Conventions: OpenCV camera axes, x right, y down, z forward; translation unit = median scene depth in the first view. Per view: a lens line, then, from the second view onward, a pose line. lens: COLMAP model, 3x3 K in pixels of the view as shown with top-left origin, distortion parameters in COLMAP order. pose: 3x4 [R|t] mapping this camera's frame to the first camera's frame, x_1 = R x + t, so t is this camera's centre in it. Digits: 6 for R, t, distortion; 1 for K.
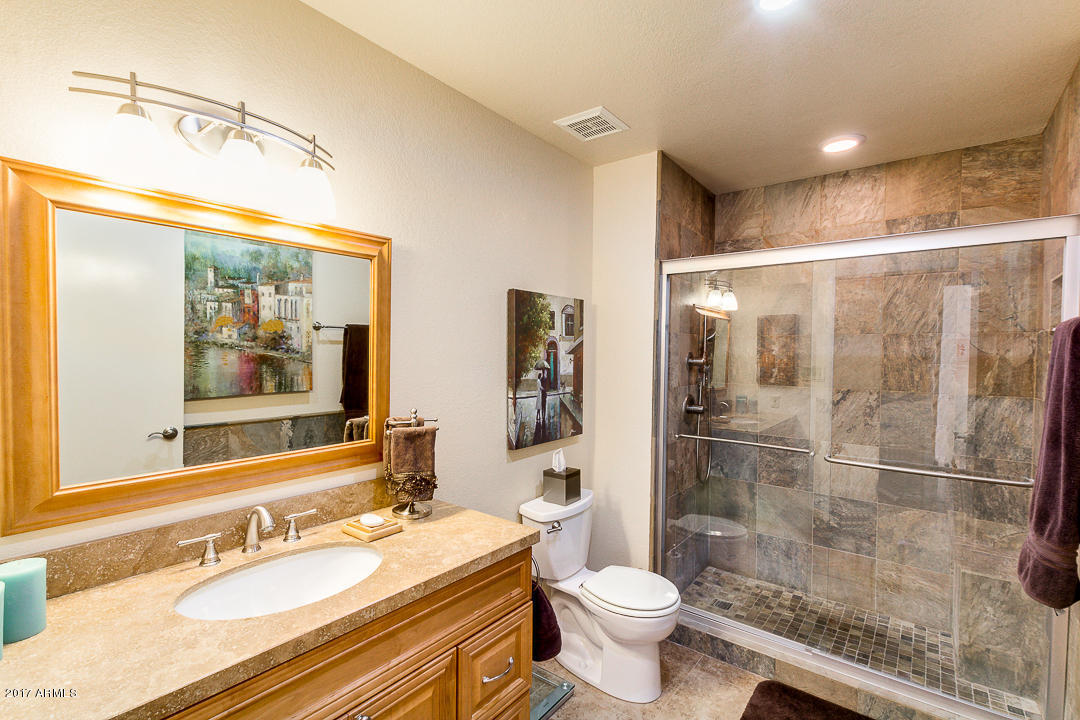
lens RADIAL K [[494.2, 0, 535.4], [0, 494.2, 363.0], [0, 0, 1]] dist [0.007067, -0.001237]
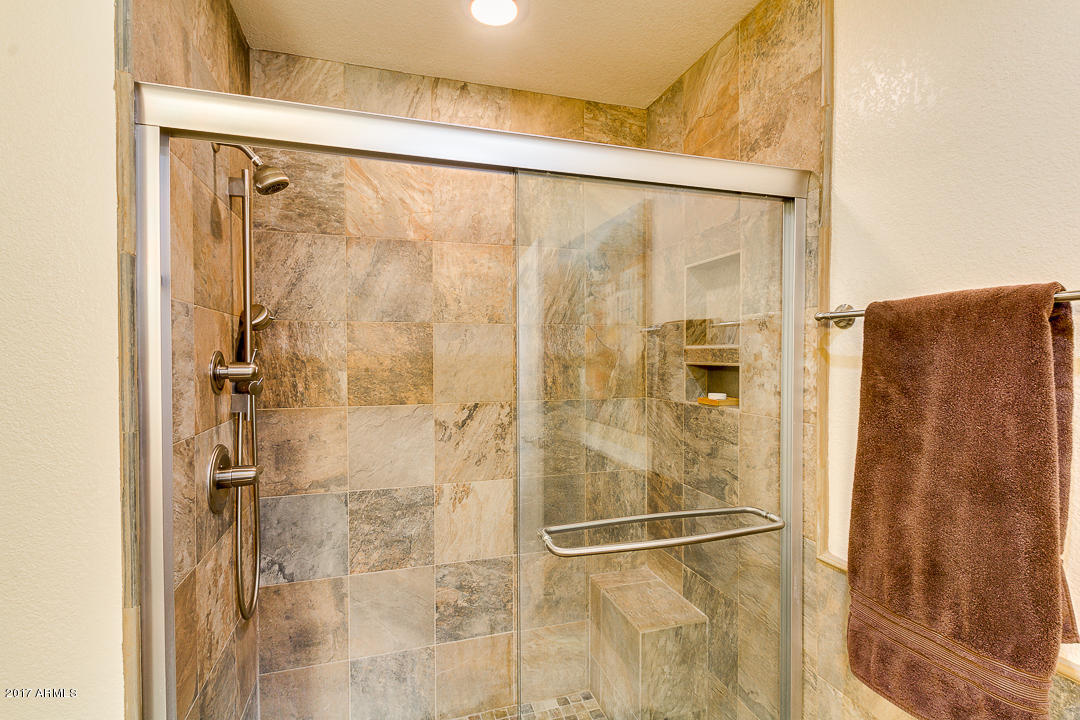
lens RADIAL K [[494.2, 0, 535.4], [0, 494.2, 363.0], [0, 0, 1]] dist [0.007067, -0.001237]
pose [[0.569804, -0.027754, 0.821312, 0.113101], [0.027220, 0.999519, 0.014892, -0.010525], [-0.821330, 0.013871, 0.570285, 0.531307]]
